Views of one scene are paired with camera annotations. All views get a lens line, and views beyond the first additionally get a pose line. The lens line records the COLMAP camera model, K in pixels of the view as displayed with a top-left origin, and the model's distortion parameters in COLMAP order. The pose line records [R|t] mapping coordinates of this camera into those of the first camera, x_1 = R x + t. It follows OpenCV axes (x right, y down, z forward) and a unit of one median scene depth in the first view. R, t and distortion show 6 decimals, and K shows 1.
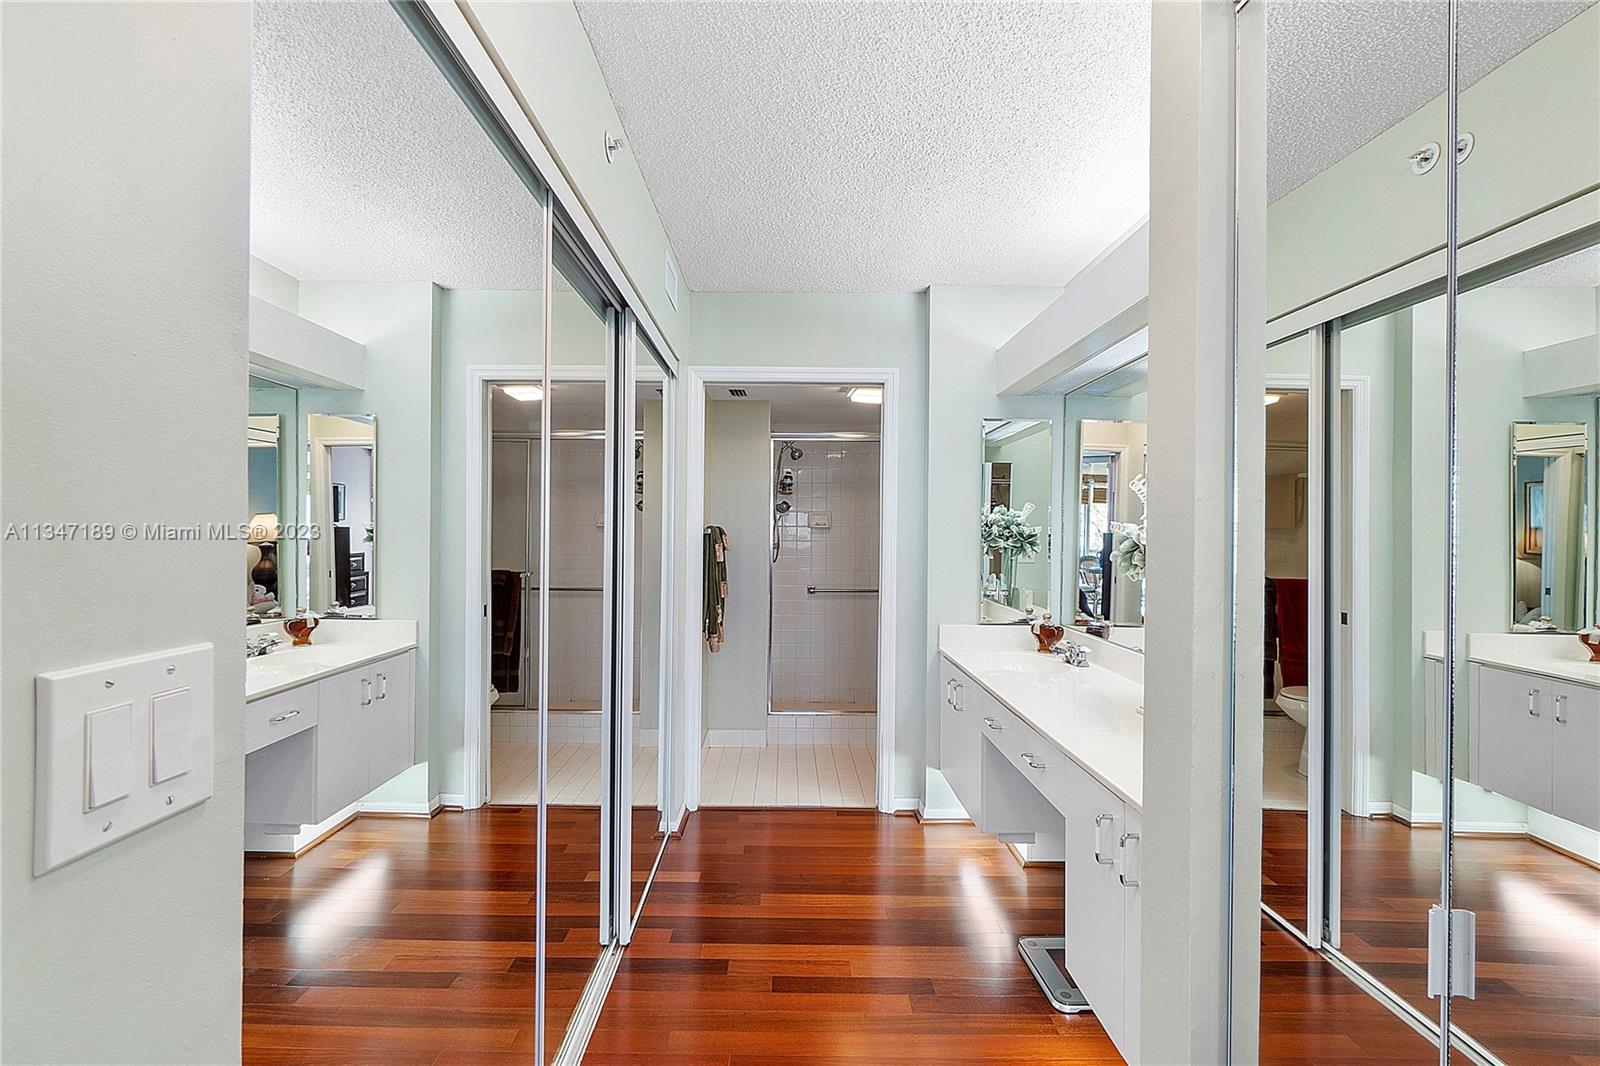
lens RADIAL K [[695.2, 0, 795.2], [0, 695.2, 536.3], [0, 0, 1]] dist [-0.000953, 0.000386]
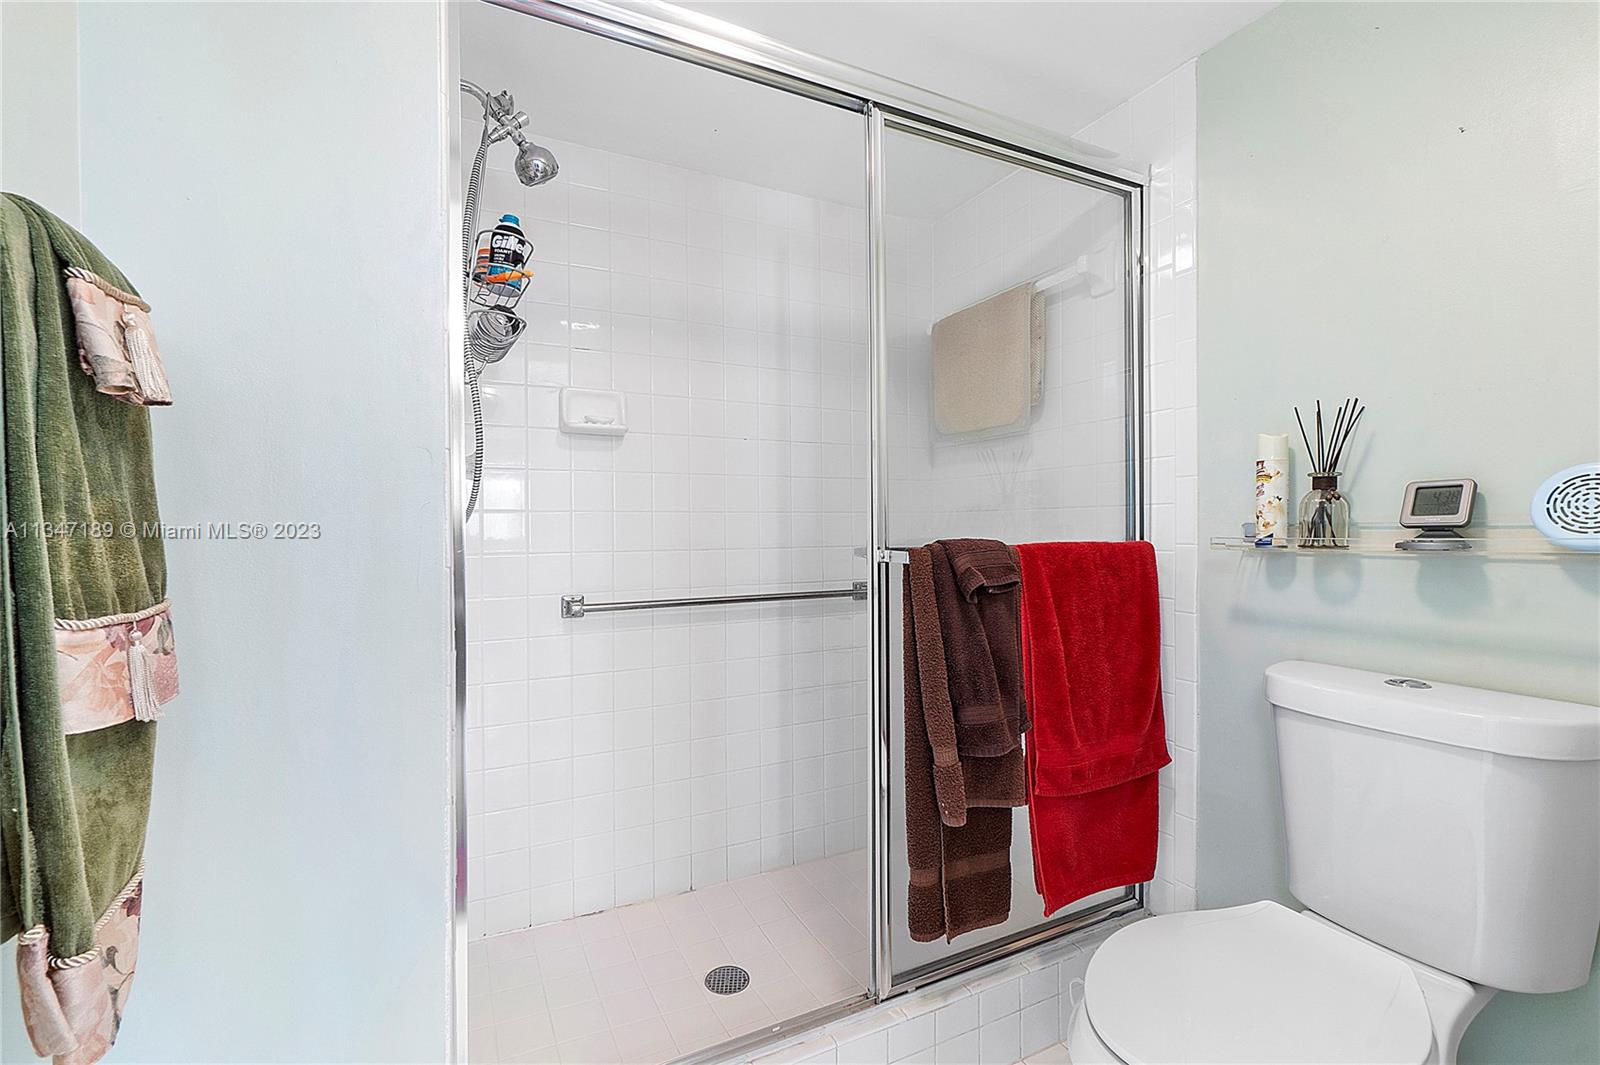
lens RADIAL K [[695.2, 0, 787.6], [0, 695.2, 531.9], [0, 0, 1]] dist [-0.000953, 0.000386]
pose [[0.903452, -0.019601, 0.428241, -0.046672], [0.018019, 0.999808, 0.007748, 0.060681], [-0.428310, 0.000717, 0.903631, 0.987626]]
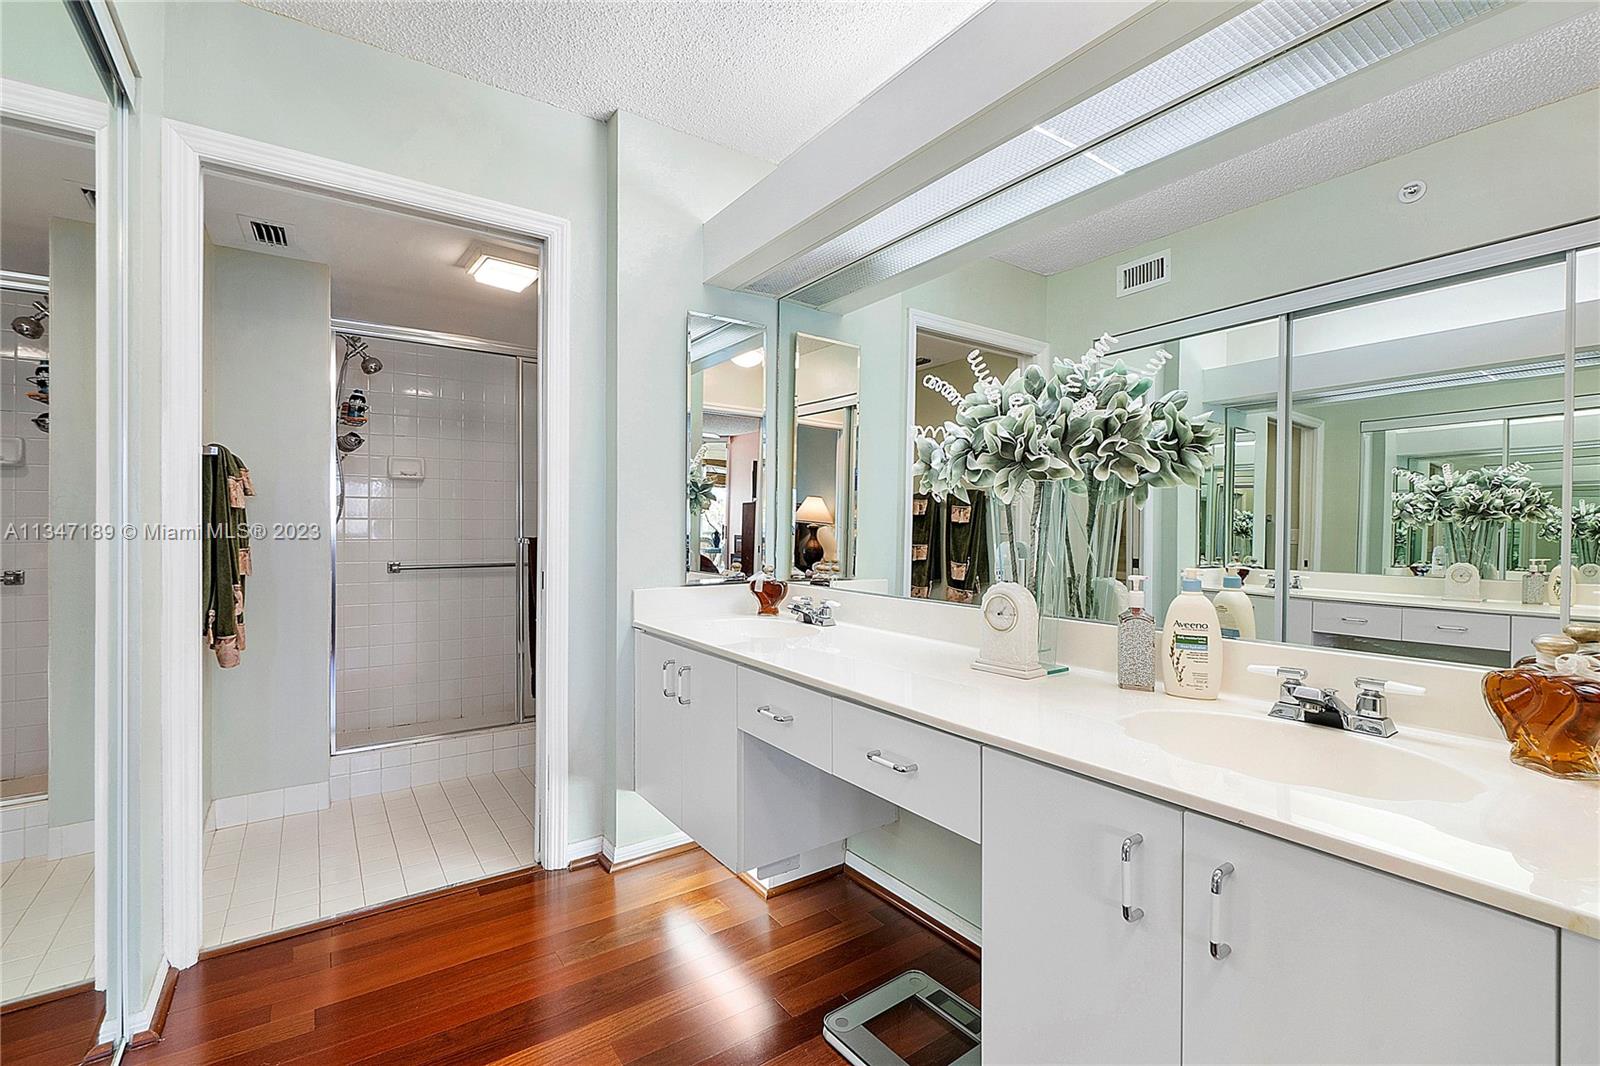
lens RADIAL K [[695.2, 0, 785.9], [0, 695.2, 532.5], [0, 0, 1]] dist [-0.000953, 0.000386]
pose [[0.832946, -0.009943, 0.553265, -0.055423], [0.006401, 0.999945, 0.008334, 0.061280], [-0.553317, -0.003400, 0.832964, 0.304270]]
